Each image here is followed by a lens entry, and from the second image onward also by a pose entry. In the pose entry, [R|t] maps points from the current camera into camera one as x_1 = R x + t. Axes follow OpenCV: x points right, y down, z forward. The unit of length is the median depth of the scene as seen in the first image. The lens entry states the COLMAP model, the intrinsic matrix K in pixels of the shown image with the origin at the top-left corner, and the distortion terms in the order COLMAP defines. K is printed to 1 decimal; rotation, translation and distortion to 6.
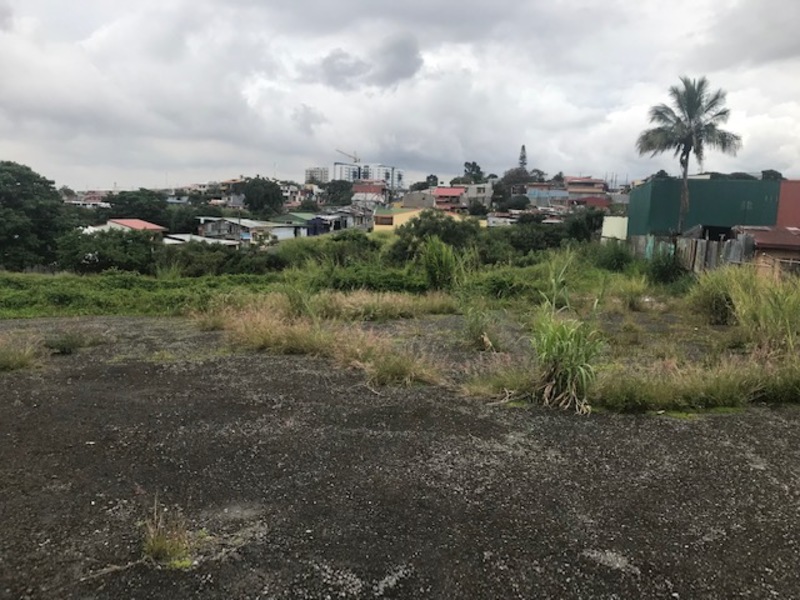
lens RADIAL K [[689.9, 0, 400.1], [0, 689.9, 277.1], [0, 0, 1]] dist [-0.066760, 0.002245]
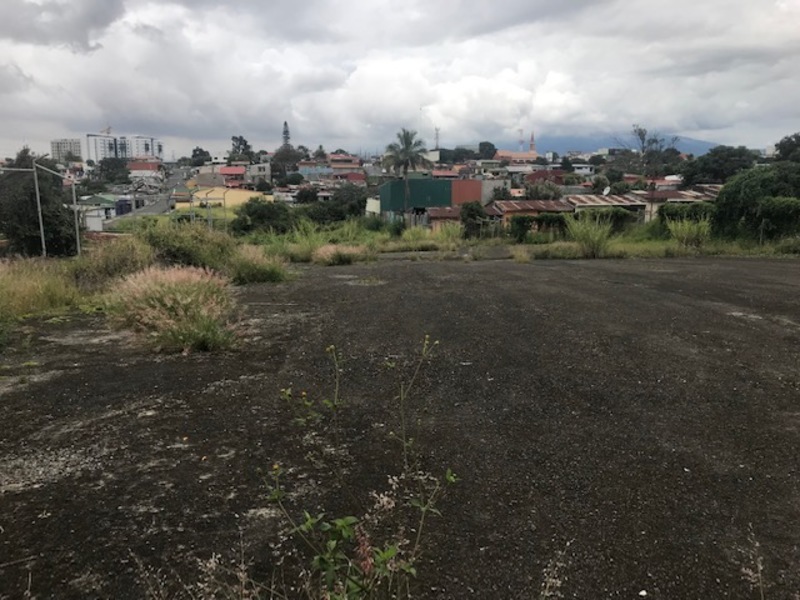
lens RADIAL K [[658.3, 0, 399.8], [0, 658.3, 305.1], [0, 0, 1]] dist [0.042455, -0.070722]
pose [[0.938114, -0.102252, 0.330886, -0.064690], [0.069252, 0.991509, 0.110062, 0.000018], [-0.339331, -0.080336, 0.937230, -0.195961]]
